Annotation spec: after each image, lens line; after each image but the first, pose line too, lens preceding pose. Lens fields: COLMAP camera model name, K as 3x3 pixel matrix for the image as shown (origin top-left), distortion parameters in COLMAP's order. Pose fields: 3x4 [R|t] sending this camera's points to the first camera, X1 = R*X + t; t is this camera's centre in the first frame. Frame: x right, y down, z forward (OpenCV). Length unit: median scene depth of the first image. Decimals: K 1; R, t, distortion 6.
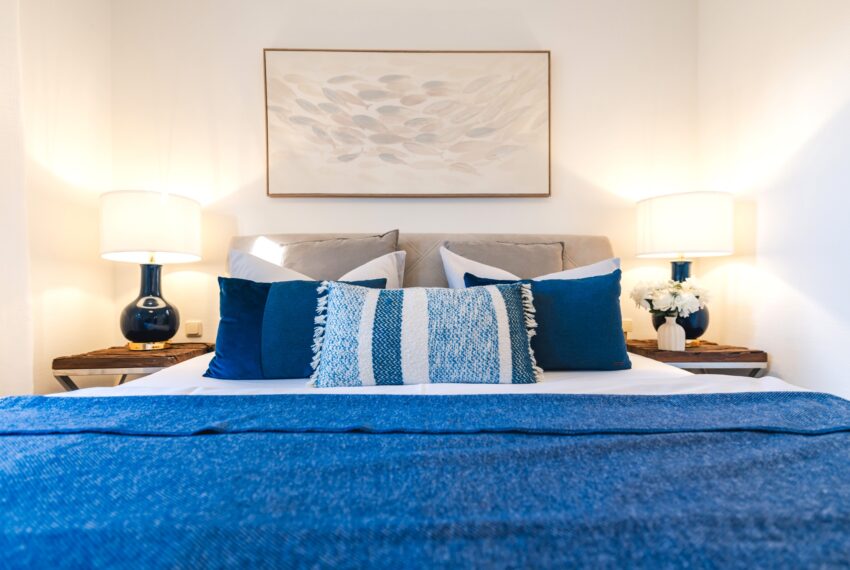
lens RADIAL K [[420.3, 0, 425.0], [0, 420.3, 285.0], [0, 0, 1]] dist [0.012827, -0.000146]
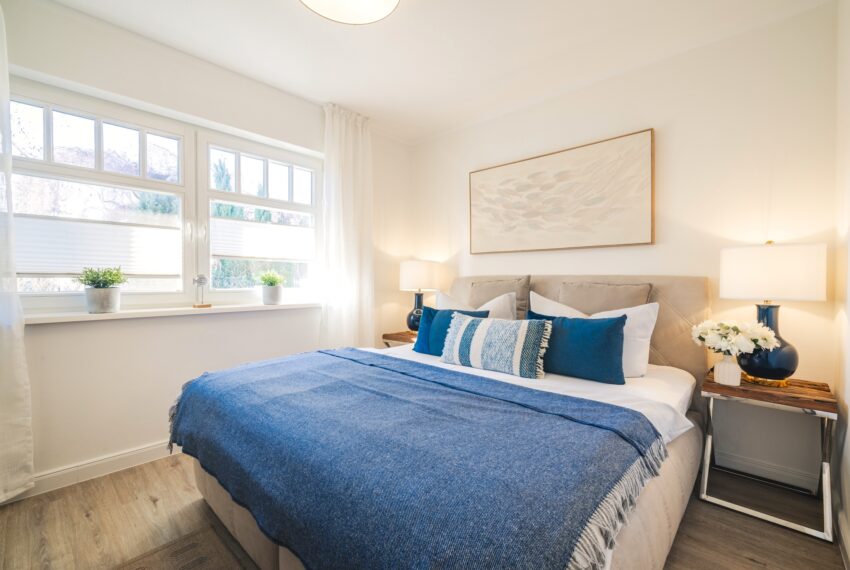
lens RADIAL K [[367.8, 0, 425.0], [0, 367.8, 285.0], [0, 0, 1]] dist [0.000591, 0.000026]
pose [[0.710607, 0.012475, -0.703479, 0.589062], [-0.006514, 0.999917, 0.011152, -0.100994], [0.703559, -0.003342, 0.710629, -0.241450]]
